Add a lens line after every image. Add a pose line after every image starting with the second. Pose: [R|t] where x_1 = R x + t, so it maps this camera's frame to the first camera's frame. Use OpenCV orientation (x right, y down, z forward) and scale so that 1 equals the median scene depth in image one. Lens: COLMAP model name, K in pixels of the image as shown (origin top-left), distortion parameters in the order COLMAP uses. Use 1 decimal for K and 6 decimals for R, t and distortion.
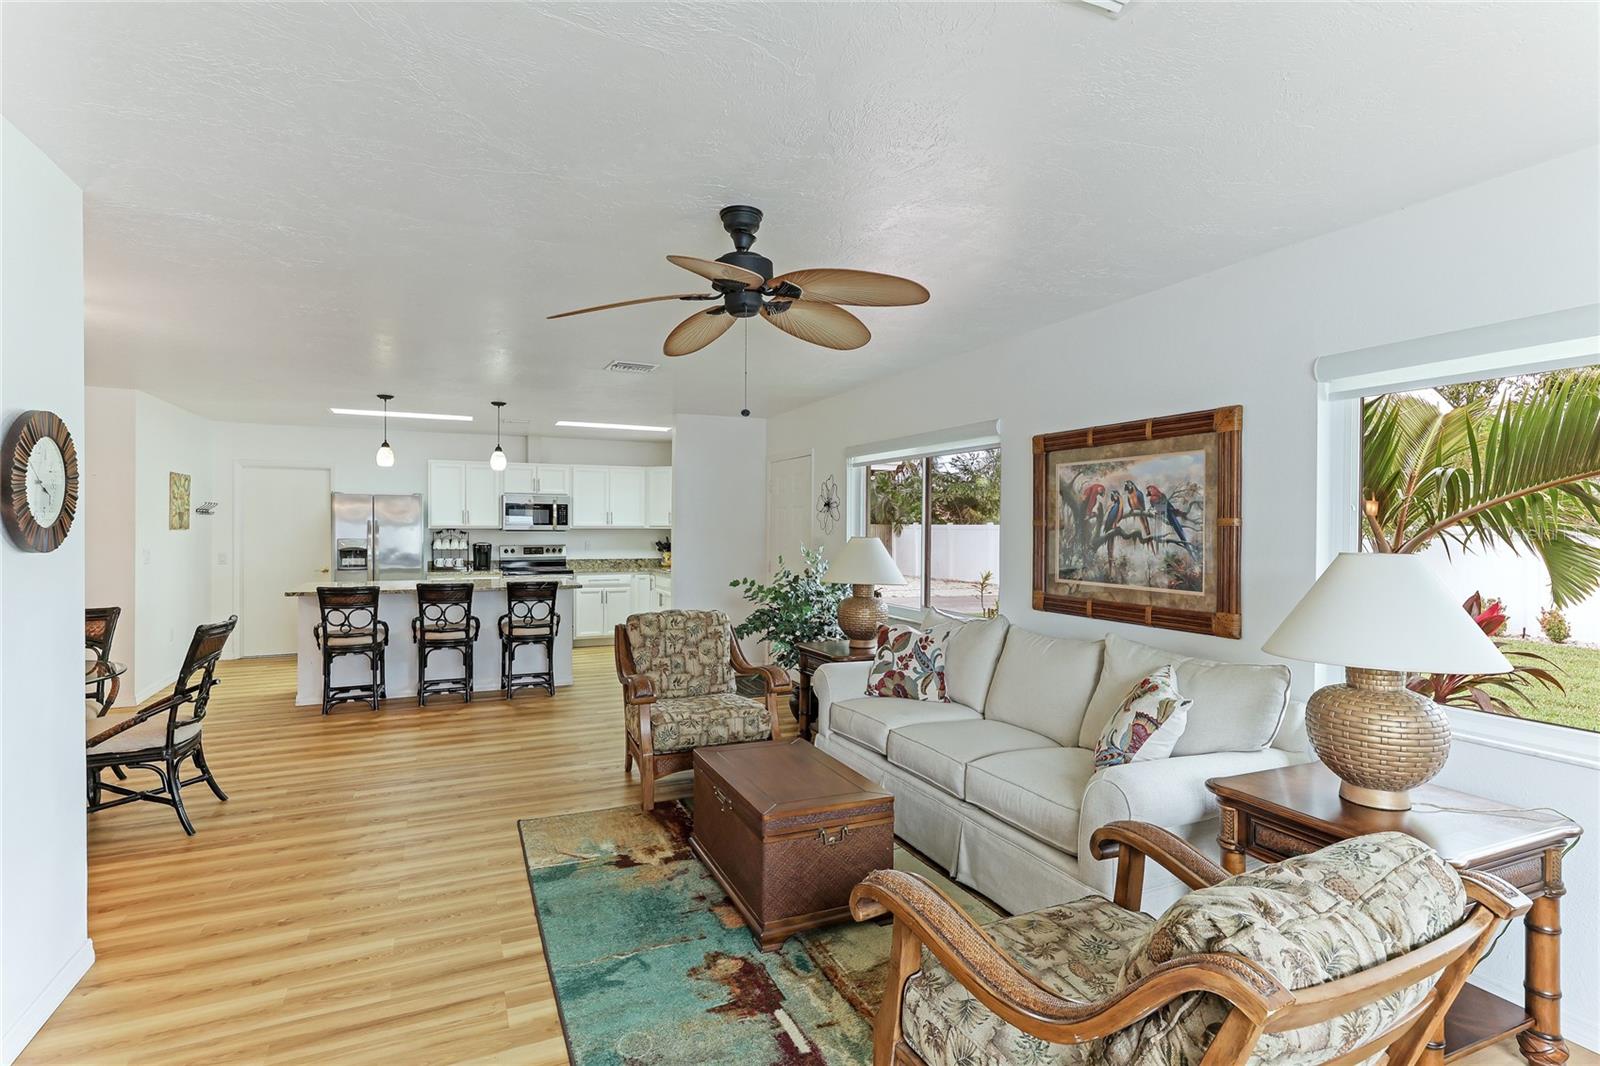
lens RADIAL K [[773.8, 0, 800.0], [0, 773.8, 533.0], [0, 0, 1]] dist [0.003071, 0.000276]
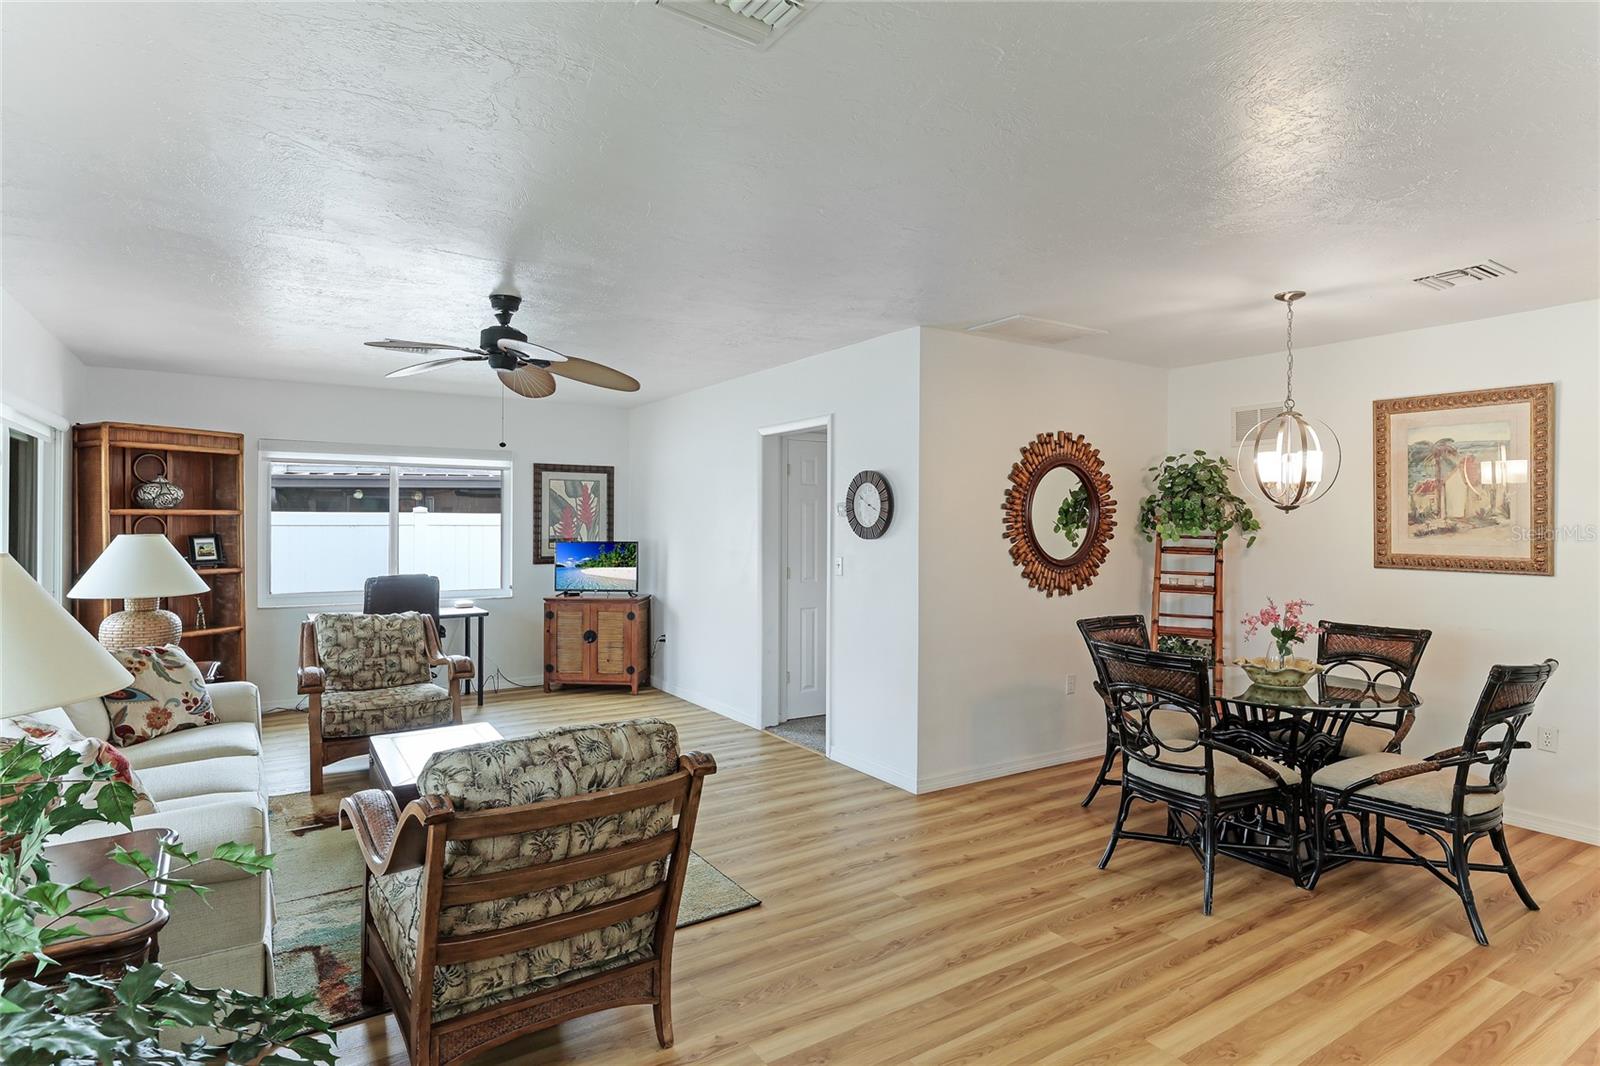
lens RADIAL K [[843.9, 0, 798.9], [0, 843.9, 520.2], [0, 0, 1]] dist [0.000730, -0.000353]
pose [[-0.989135, -0.010497, -0.146636, -0.240401], [-0.011136, 0.999932, 0.003541, -0.015996], [0.146589, 0.005135, -0.989184, 1.627896]]
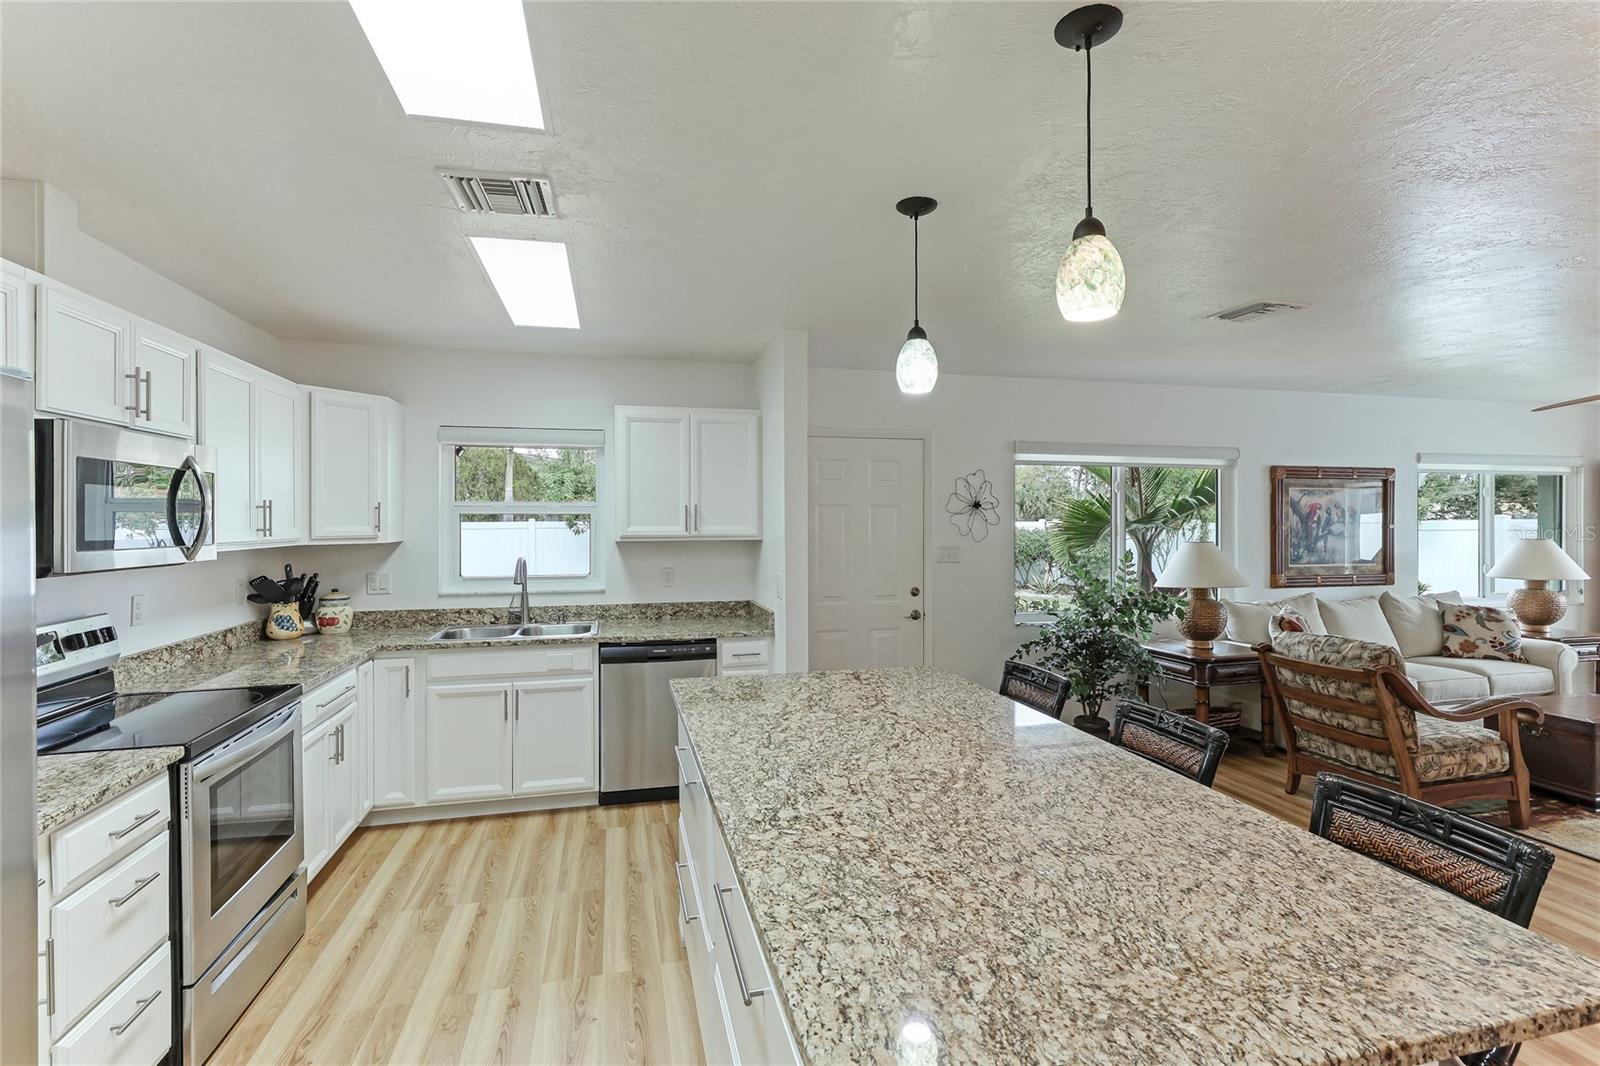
lens RADIAL K [[746.3, 0, 798.9], [0, 746.3, 521.8], [0, 0, 1]] dist [0.000818, 0.000127]
pose [[0.180887, -0.006185, 0.983485, -1.180840], [0.010816, 0.999932, 0.004299, -0.037313], [-0.983445, 0.009859, 0.180941, 1.584854]]
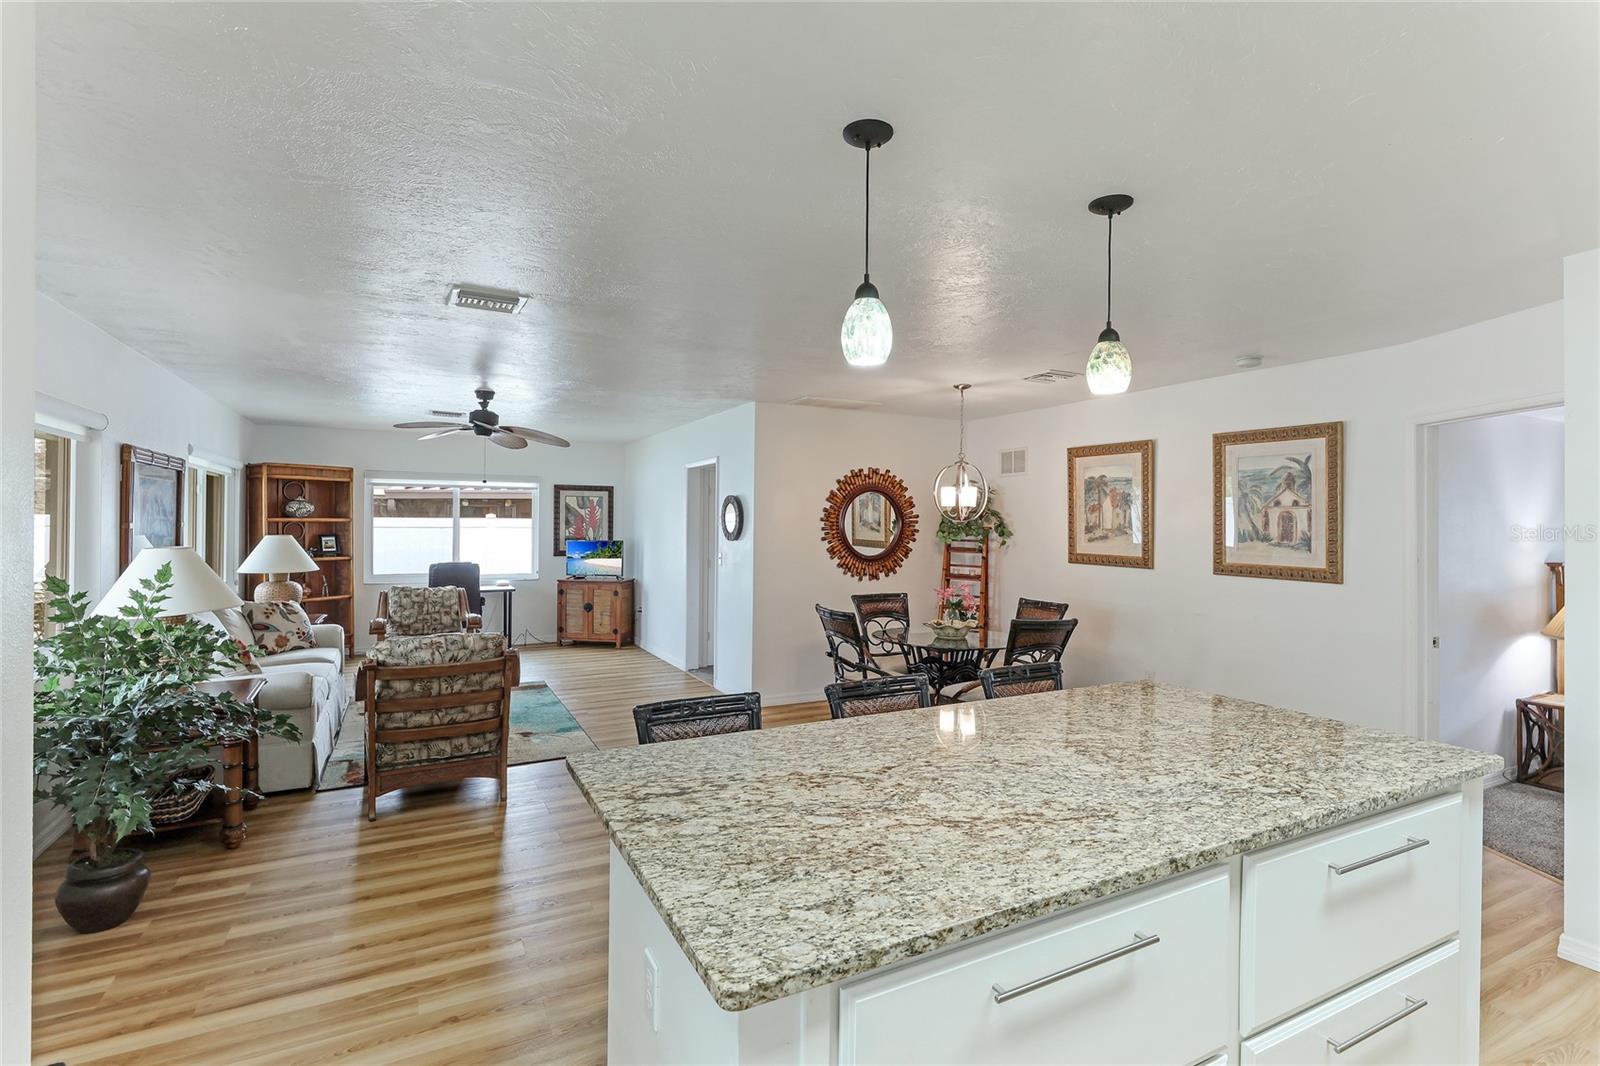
lens RADIAL K [[746.3, 0, 798.9], [0, 746.3, 521.8], [0, 0, 1]] dist [0.000818, 0.000127]
pose [[-0.998586, -0.014613, -0.051104, -0.560668], [-0.014964, 0.999867, 0.006482, -0.037783], [0.051003, 0.007237, -0.998672, 2.039574]]
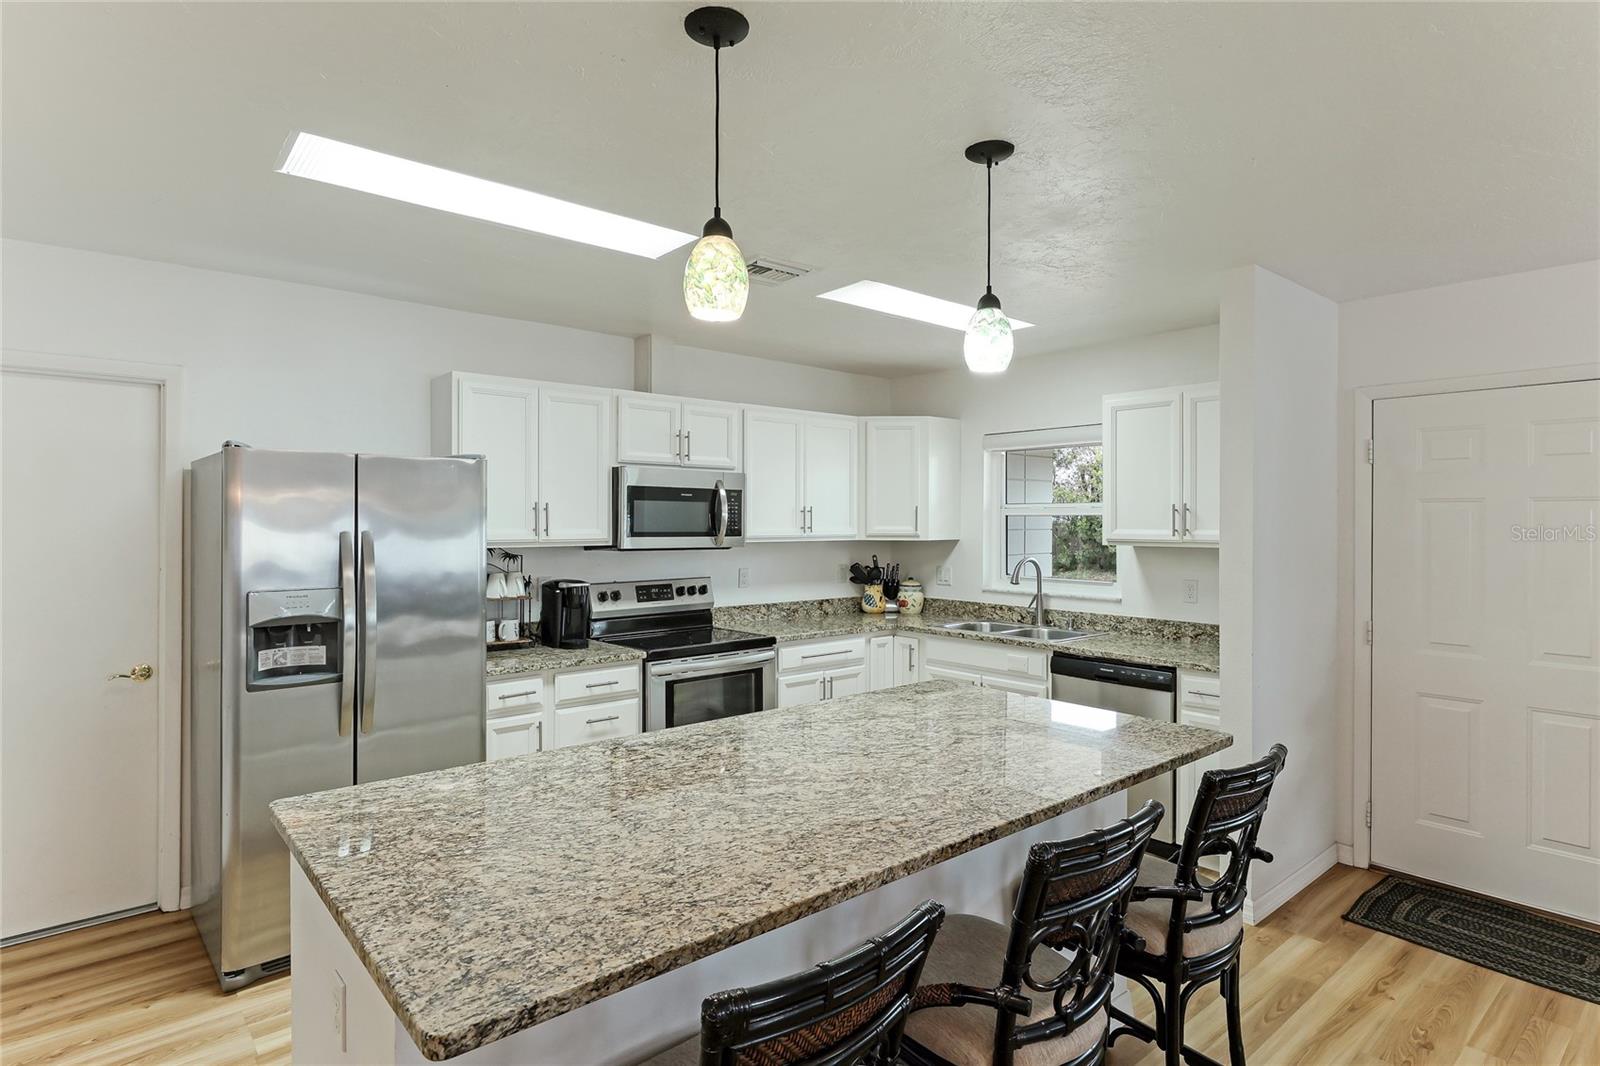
lens RADIAL K [[843.9, 0, 798.9], [0, 843.9, 520.2], [0, 0, 1]] dist [0.000730, -0.000353]
pose [[0.961271, -0.000724, 0.275605, -0.881370], [0.003166, 0.999960, -0.008417, -0.032690], [-0.275588, 0.008963, 0.961234, 1.125150]]
